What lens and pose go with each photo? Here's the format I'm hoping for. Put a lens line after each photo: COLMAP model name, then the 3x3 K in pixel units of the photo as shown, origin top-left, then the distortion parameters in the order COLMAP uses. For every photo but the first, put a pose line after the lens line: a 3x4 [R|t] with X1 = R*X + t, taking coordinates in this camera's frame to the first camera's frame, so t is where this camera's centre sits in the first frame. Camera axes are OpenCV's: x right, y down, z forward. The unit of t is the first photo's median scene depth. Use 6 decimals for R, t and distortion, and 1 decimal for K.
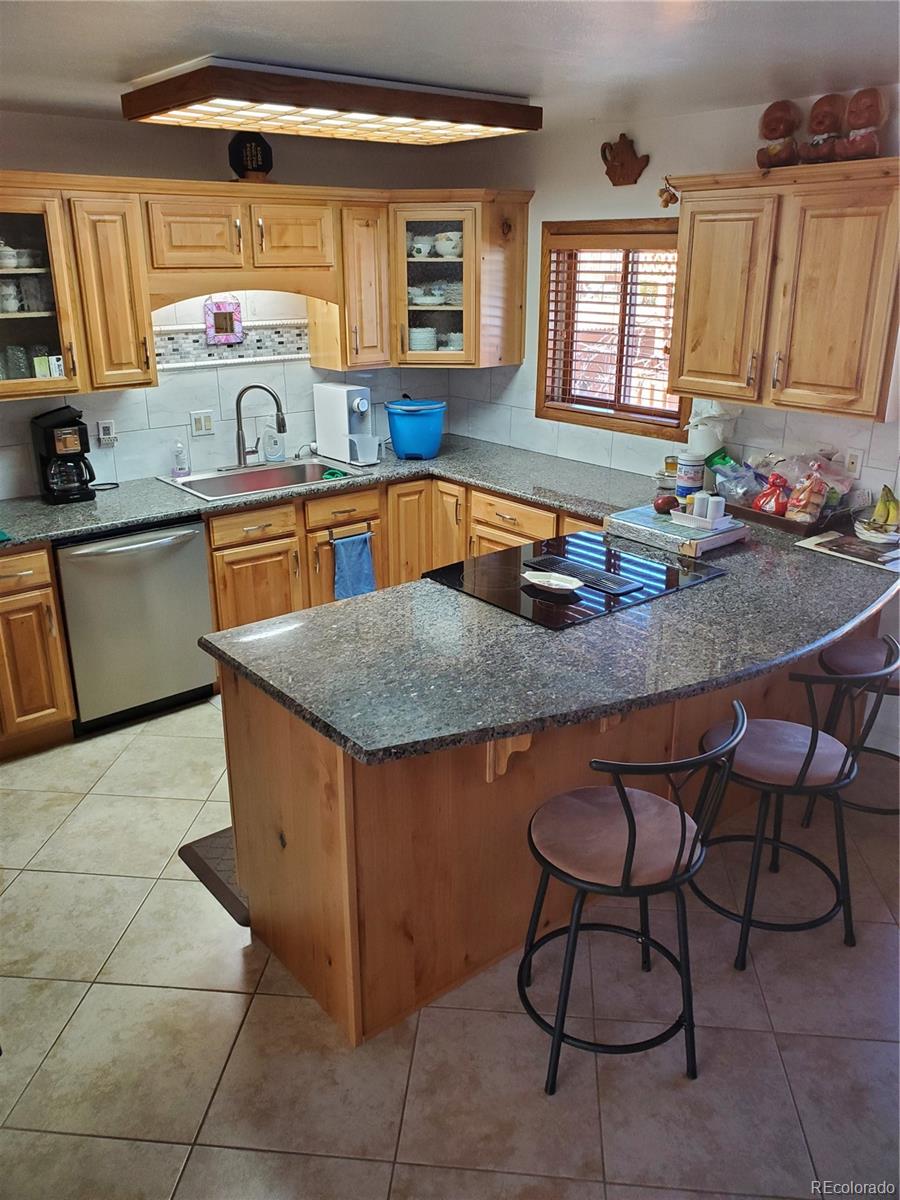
lens RADIAL K [[938.7, 0, 442.2], [0, 938.7, 599.4], [0, 0, 1]] dist [0.024144, -0.007291]
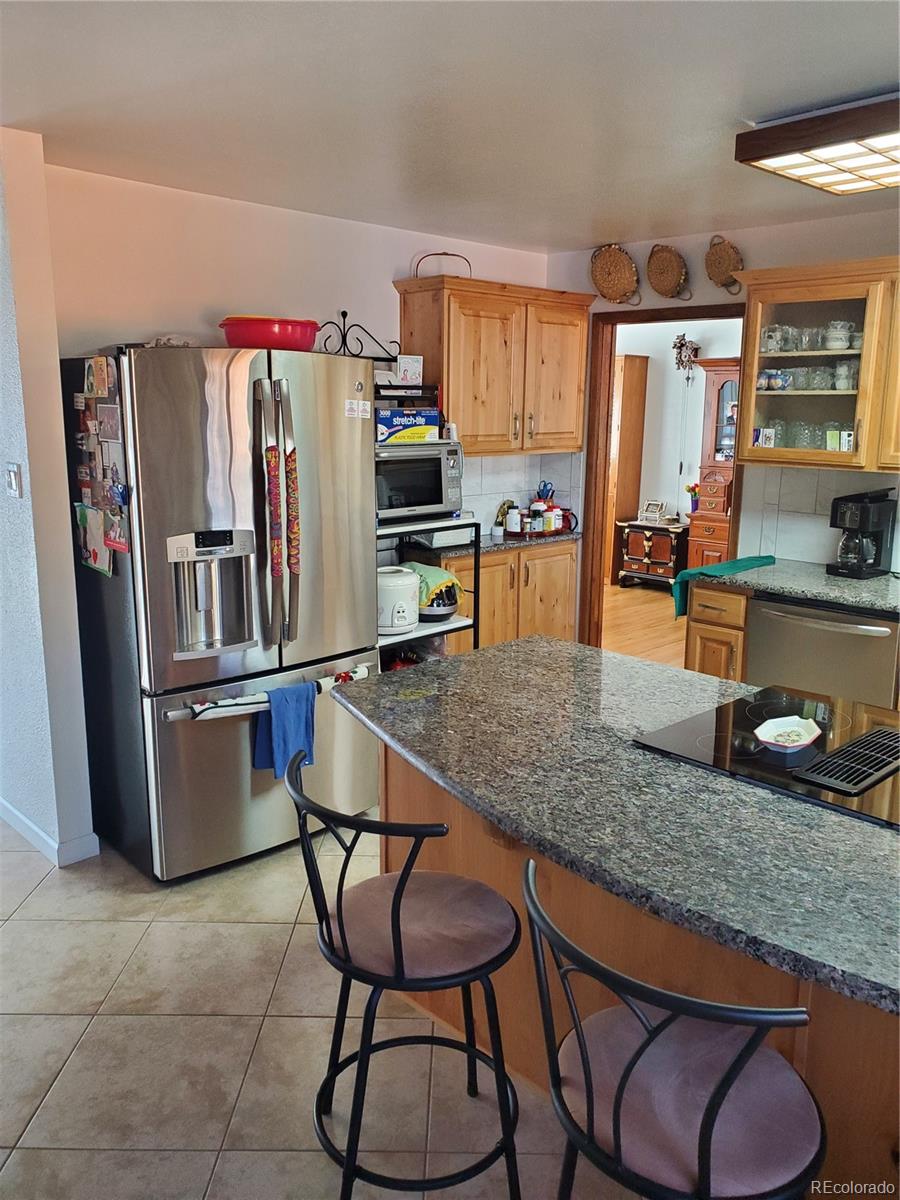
lens RADIAL K [[938.7, 0, 444.6], [0, 938.7, 596.3], [0, 0, 1]] dist [0.024144, -0.007291]
pose [[0.108510, 0.220488, -0.969335, 0.618592], [-0.355183, 0.919328, 0.169353, -0.116820], [0.928477, 0.325915, 0.178070, 0.492002]]
